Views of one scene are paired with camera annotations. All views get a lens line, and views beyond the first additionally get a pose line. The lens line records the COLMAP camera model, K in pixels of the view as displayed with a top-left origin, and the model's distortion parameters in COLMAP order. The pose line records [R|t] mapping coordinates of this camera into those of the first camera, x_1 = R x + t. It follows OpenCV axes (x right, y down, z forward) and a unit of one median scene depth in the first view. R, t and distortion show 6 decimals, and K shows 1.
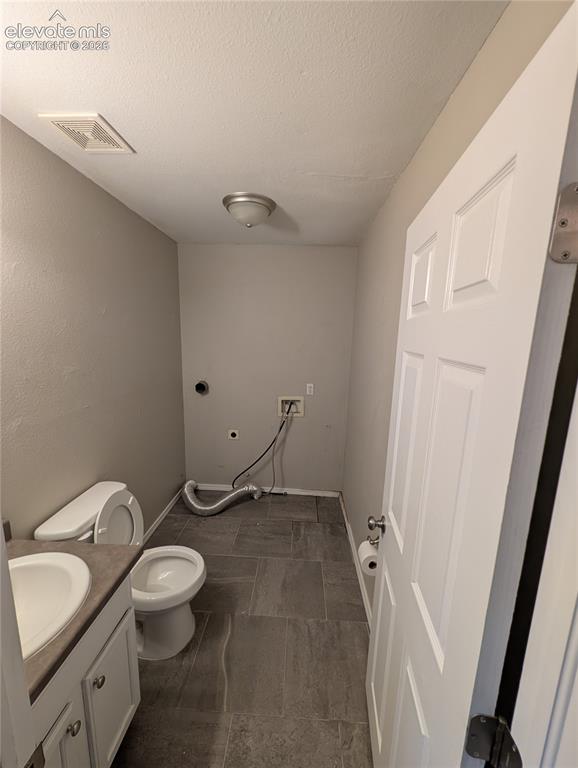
lens RADIAL K [[294.7, 0, 290.8], [0, 294.7, 383.9], [0, 0, 1]] dist [-0.005981, 0.000940]
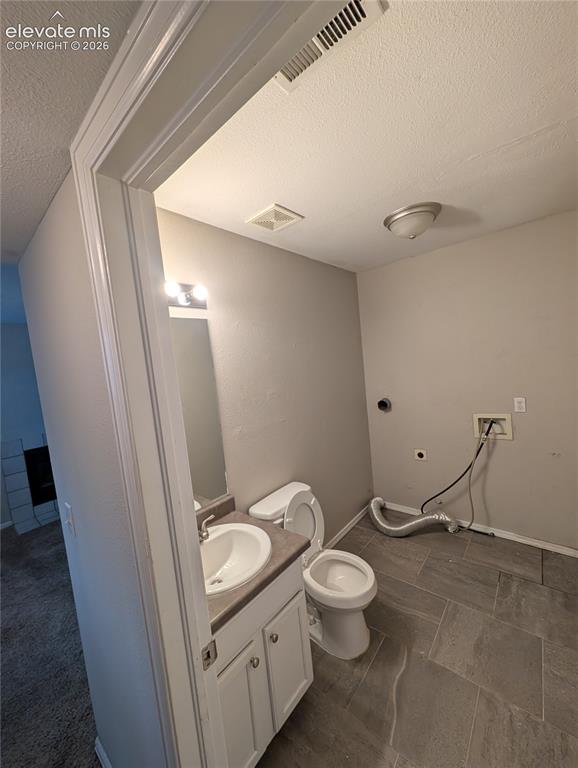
lens RADIAL K [[294.7, 0, 287.8], [0, 294.7, 383.2], [0, 0, 1]] dist [-0.005981, 0.000940]
pose [[0.779310, -0.060691, -0.623693, 0.129232], [0.018989, 0.997129, -0.073303, 0.011161], [0.626351, 0.045283, 0.778225, 0.002460]]
